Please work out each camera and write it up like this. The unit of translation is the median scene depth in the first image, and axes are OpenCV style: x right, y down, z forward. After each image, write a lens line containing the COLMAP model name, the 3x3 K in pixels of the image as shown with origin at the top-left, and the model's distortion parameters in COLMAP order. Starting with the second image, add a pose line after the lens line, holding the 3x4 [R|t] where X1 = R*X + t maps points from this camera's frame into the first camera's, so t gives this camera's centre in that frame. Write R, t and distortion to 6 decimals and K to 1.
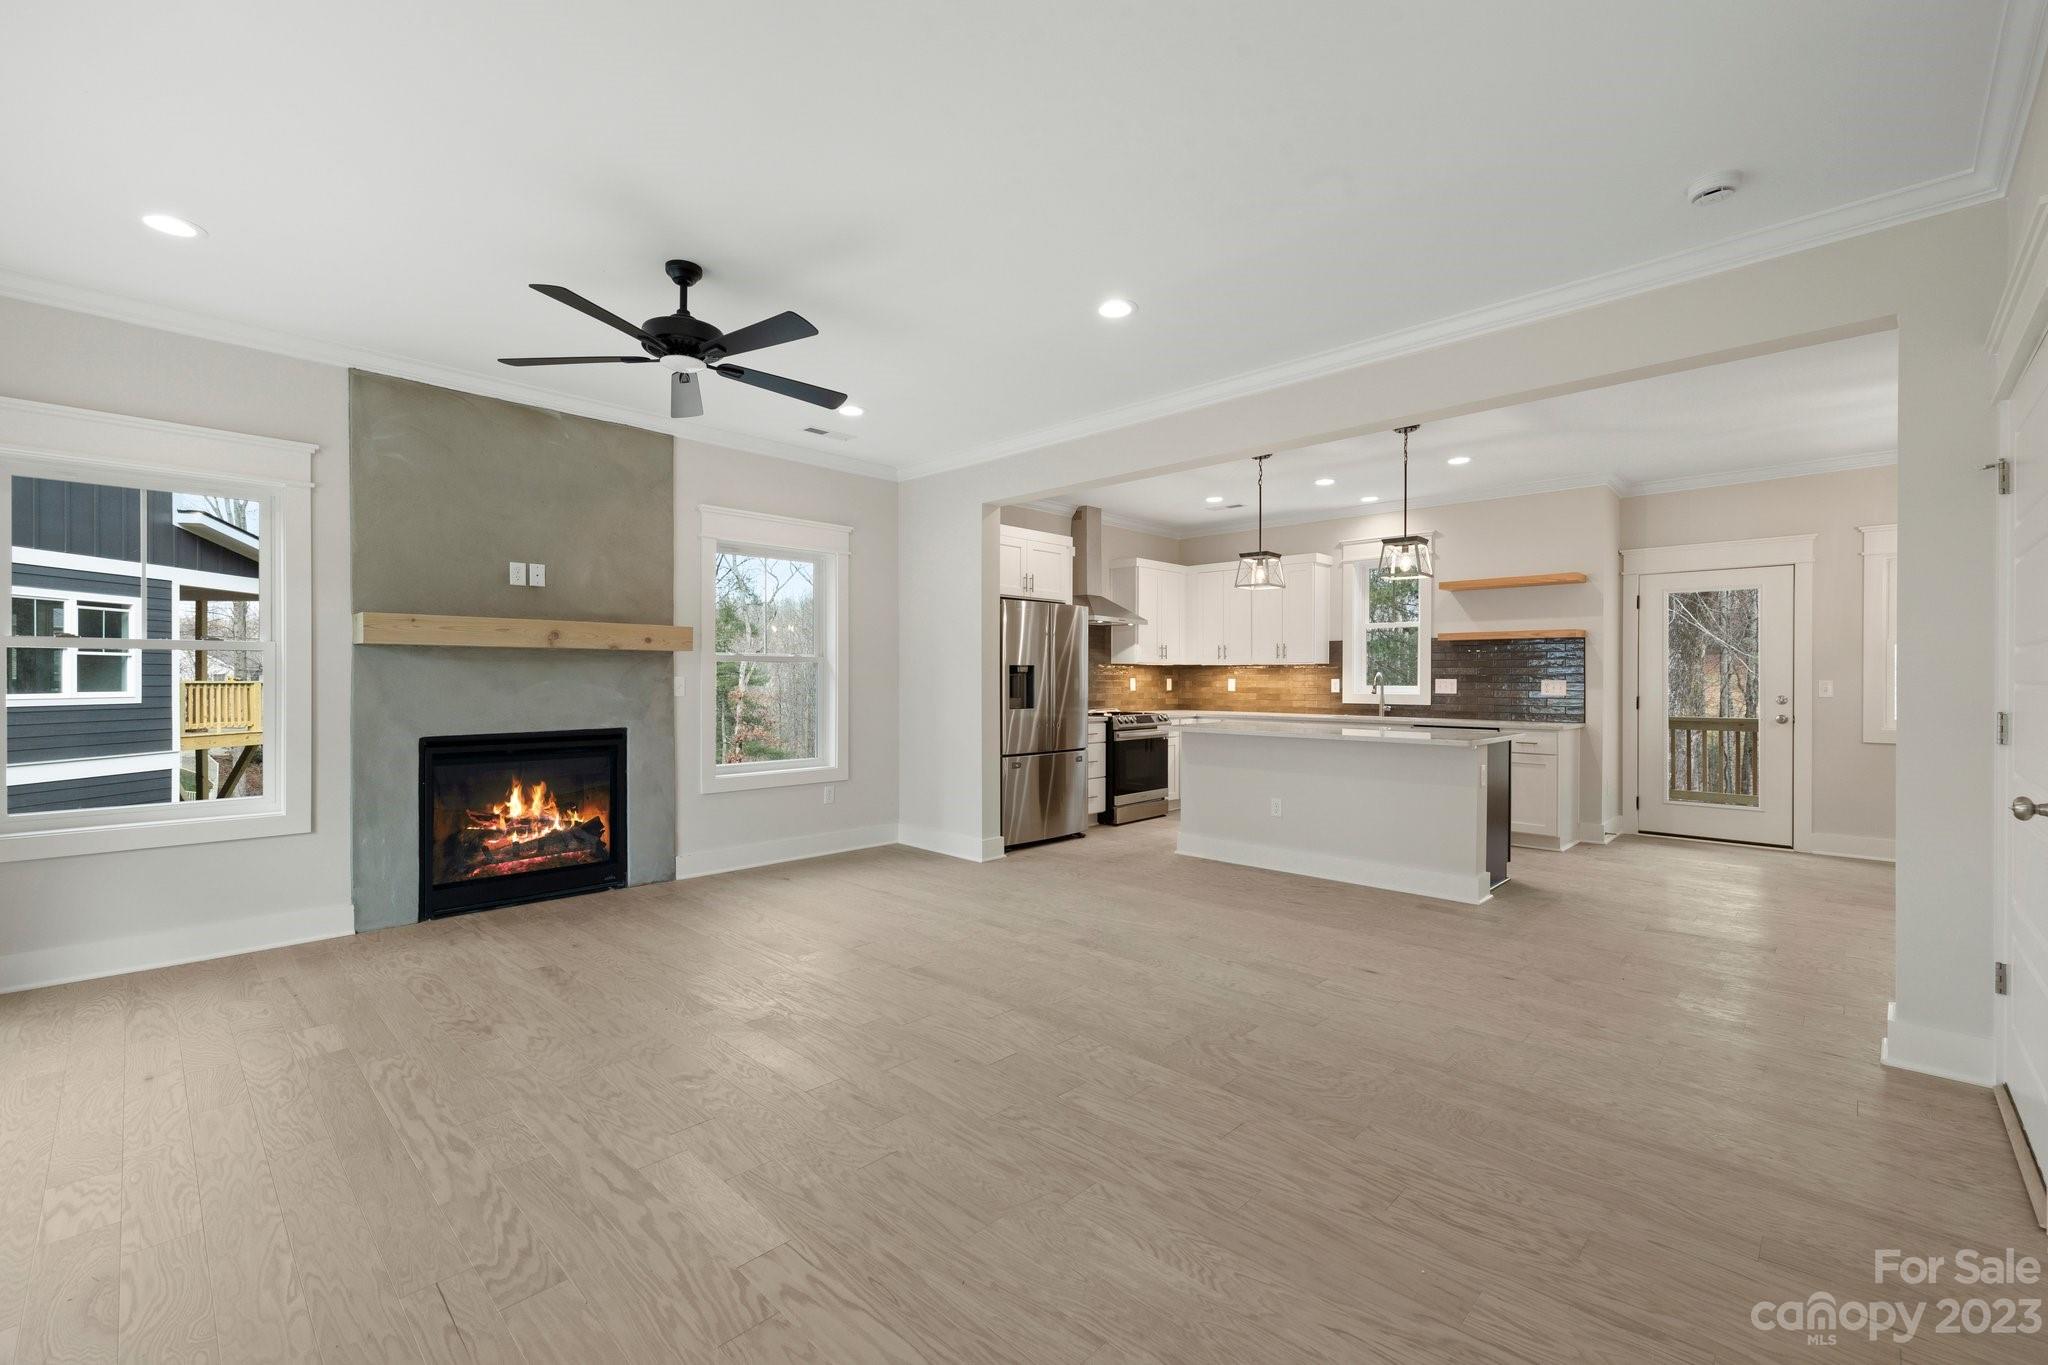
lens RADIAL K [[861.0, 0, 1026.0], [0, 861.0, 681.8], [0, 0, 1]] dist [-0.000247, -0.000023]
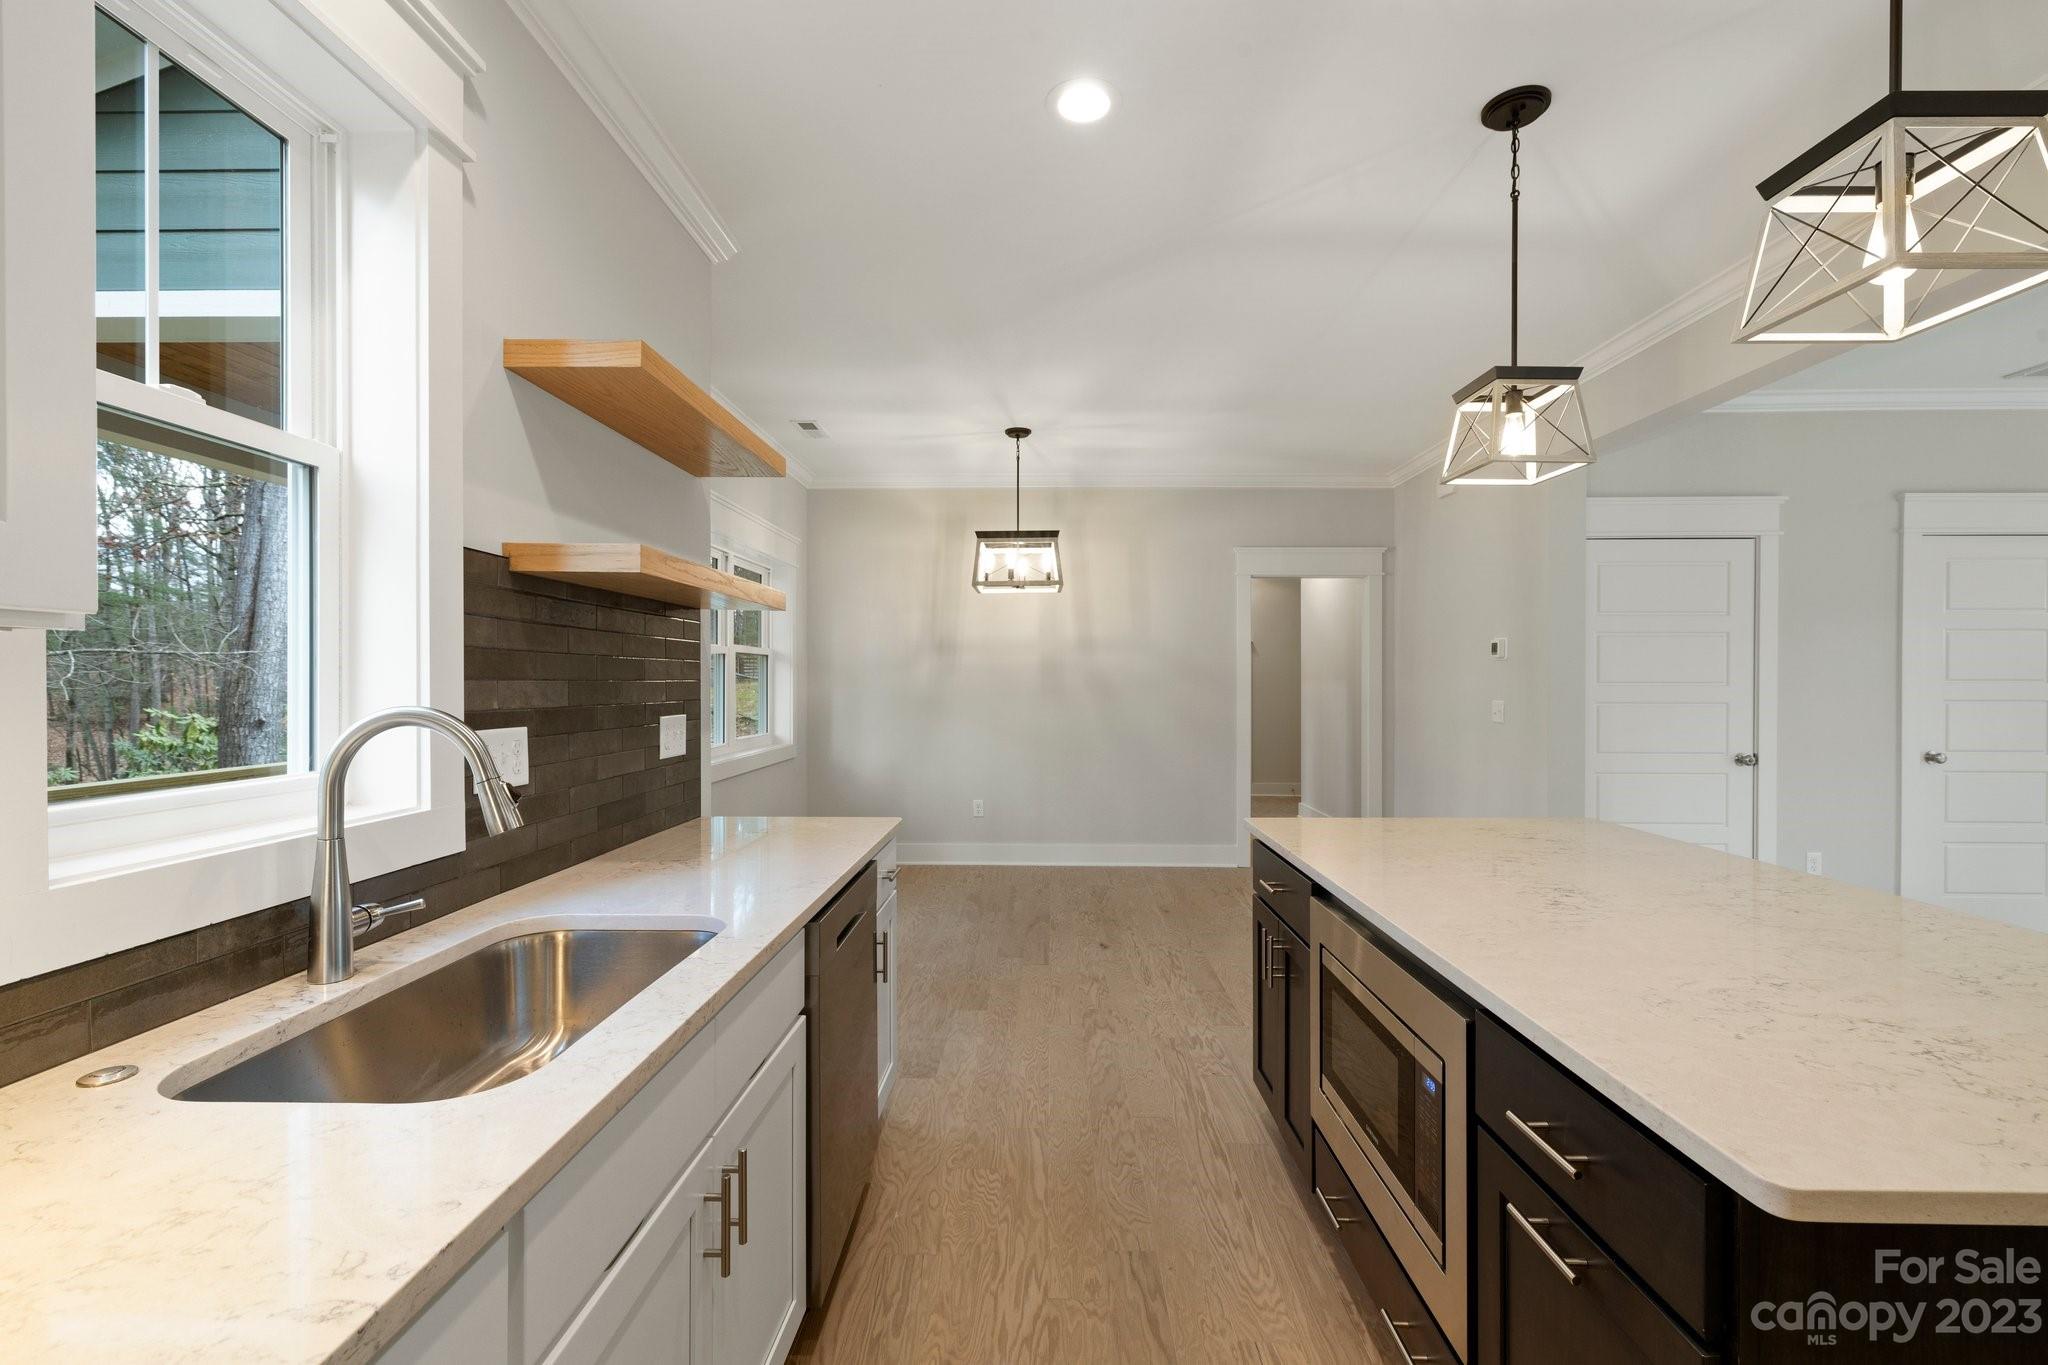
lens RADIAL K [[876.8, 0, 1031.6], [0, 876.8, 686.0], [0, 0, 1]] dist [0.002865, 0.000228]
pose [[-0.679450, -0.007850, 0.733680, 0.244268], [0.000223, 0.999941, 0.010905, -0.020270], [-0.733722, 0.007572, -0.679408, 1.228669]]
